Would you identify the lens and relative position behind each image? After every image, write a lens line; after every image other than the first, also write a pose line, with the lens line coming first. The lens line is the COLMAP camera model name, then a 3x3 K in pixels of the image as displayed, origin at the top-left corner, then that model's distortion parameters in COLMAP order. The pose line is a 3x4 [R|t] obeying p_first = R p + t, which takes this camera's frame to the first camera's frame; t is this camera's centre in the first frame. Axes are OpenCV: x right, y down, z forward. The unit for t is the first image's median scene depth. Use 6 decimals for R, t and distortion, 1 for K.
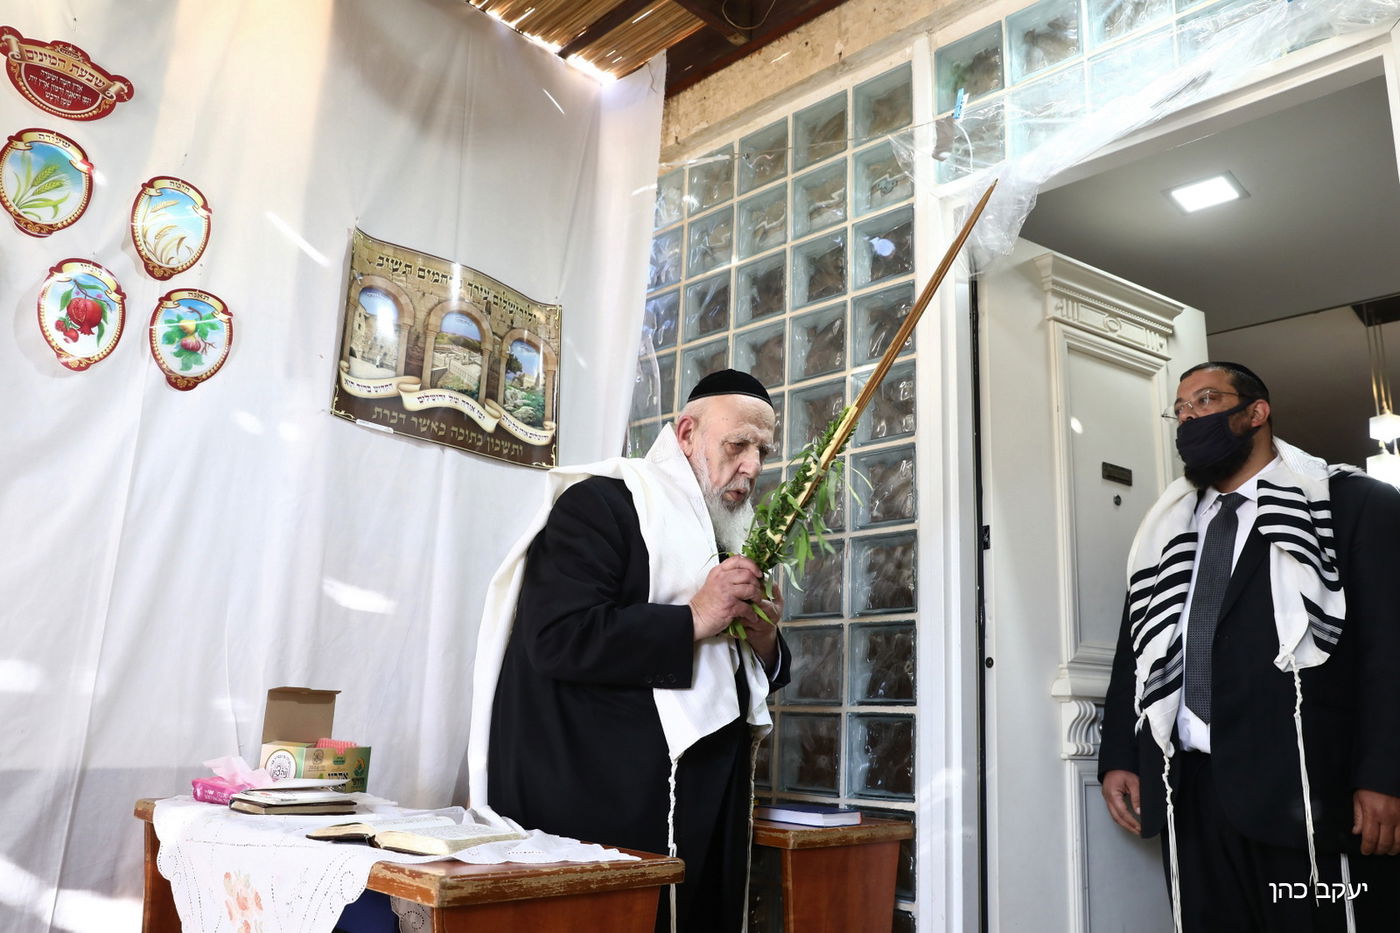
lens RADIAL K [[1046.8, 0, 700.7], [0, 1046.8, 472.1], [0, 0, 1]] dist [-0.091200, 0.093859]
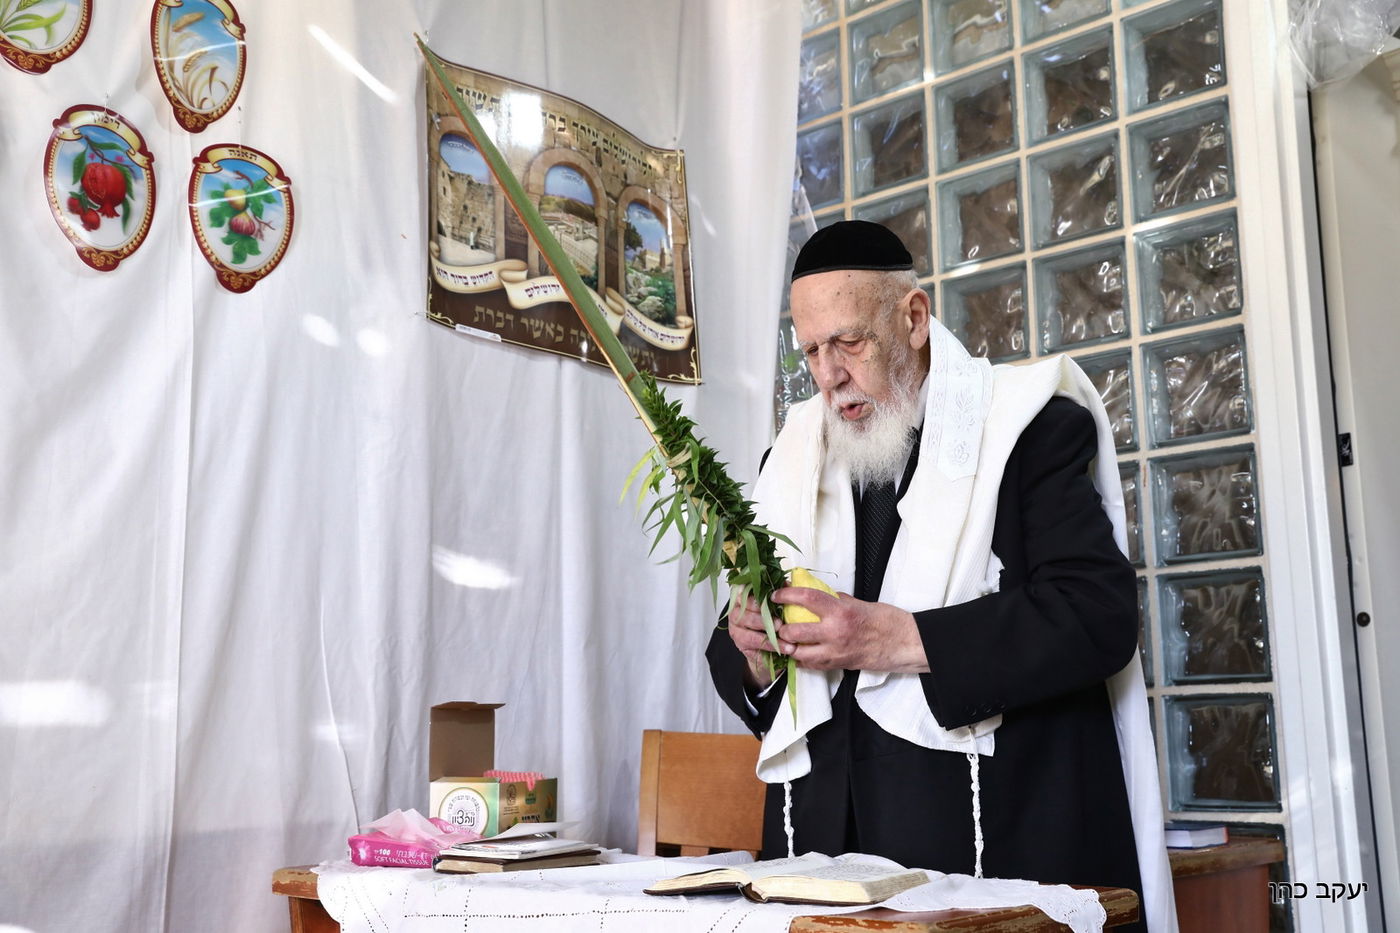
lens RADIAL K [[1518.2, 0, 700.0], [0, 1518.2, 466.5], [0, 0, 1]] dist [0.007682, 0.117588]
pose [[0.997805, -0.046306, 0.047341, -0.203428], [0.043444, 0.997265, 0.059794, -0.008236], [-0.049980, -0.057606, 0.997088, -0.041225]]
